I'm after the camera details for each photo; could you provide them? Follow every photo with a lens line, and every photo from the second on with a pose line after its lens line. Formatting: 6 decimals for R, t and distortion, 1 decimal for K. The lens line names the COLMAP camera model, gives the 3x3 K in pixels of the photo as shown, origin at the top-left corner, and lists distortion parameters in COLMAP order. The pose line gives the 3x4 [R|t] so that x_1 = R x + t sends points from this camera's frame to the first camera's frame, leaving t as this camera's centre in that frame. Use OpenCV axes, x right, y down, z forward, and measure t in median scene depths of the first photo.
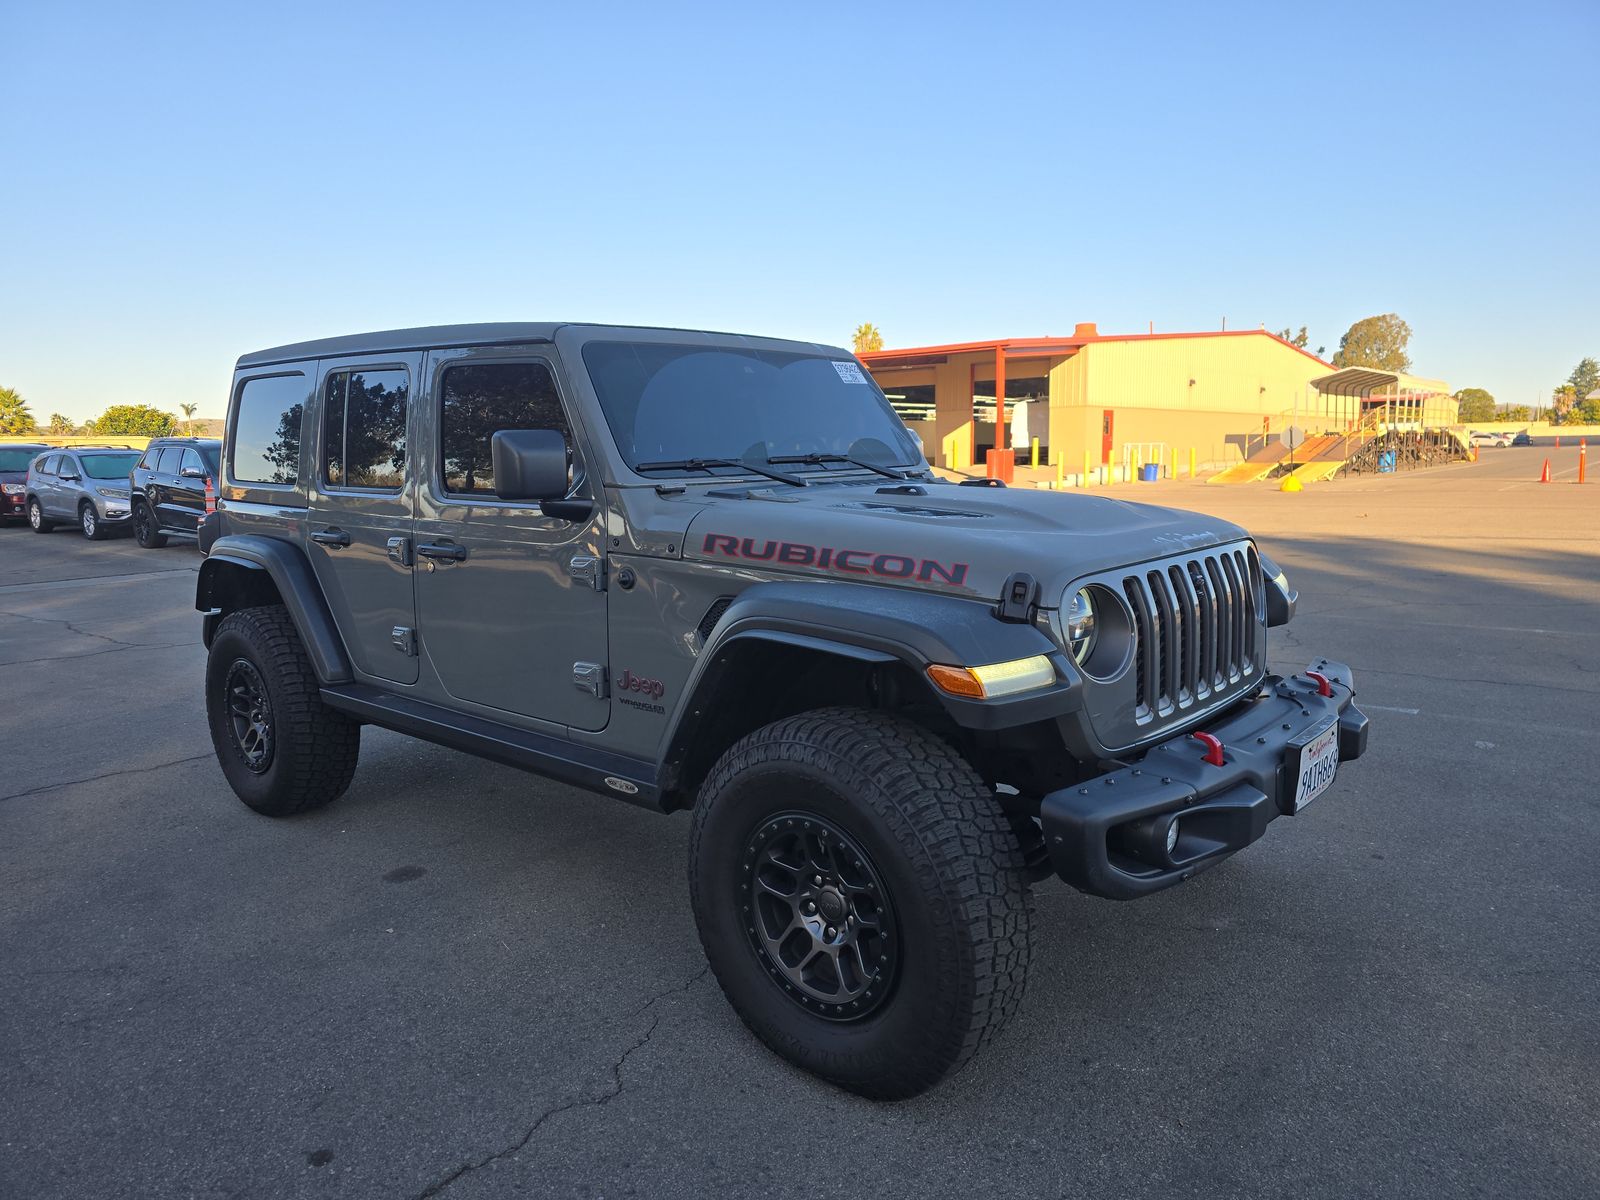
lens RADIAL K [[1069.6, 0, 805.1], [0, 1069.6, 598.4], [0, 0, 1]] dist [0.050256, -0.044736]
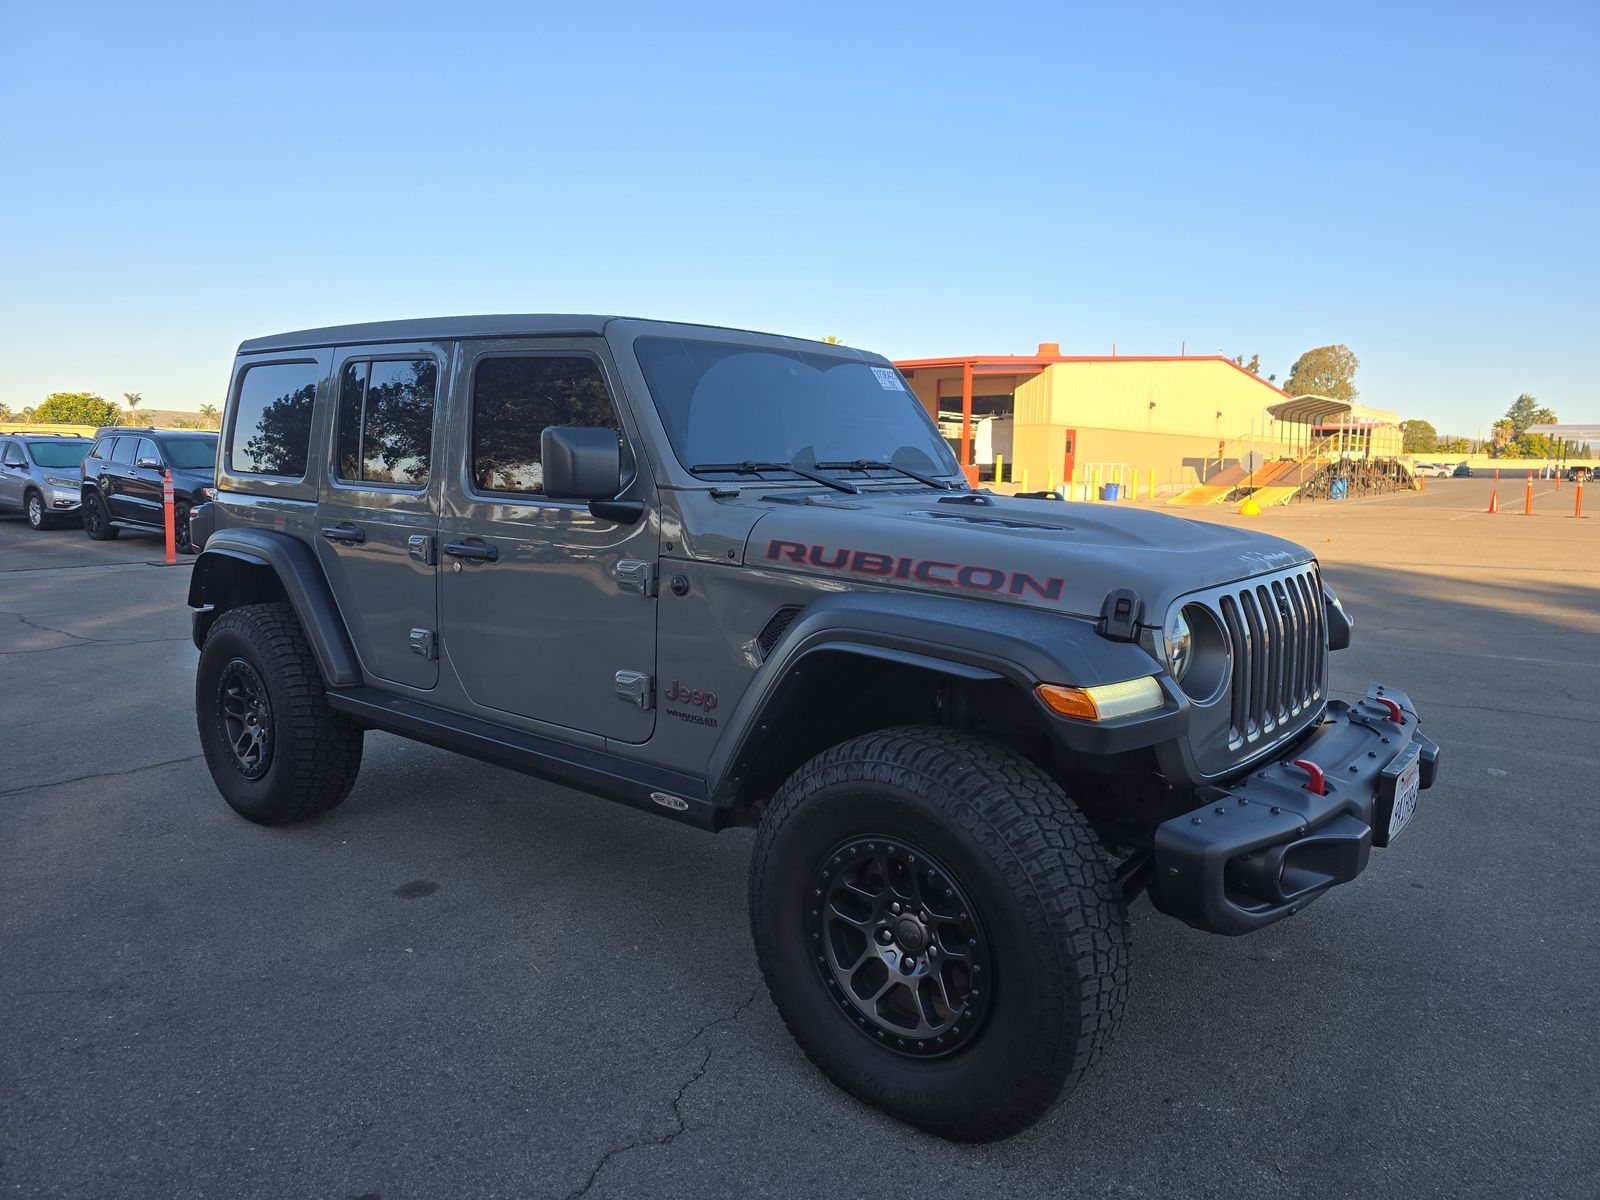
lens RADIAL K [[1069.6, 0, 805.1], [0, 1069.6, 598.4], [0, 0, 1]] dist [0.050256, -0.044736]
pose [[0.998832, 0.024837, 0.041455, -0.094428], [-0.024436, 0.999650, -0.010155, 0.000728], [-0.041693, 0.009130, 0.999089, 0.042393]]
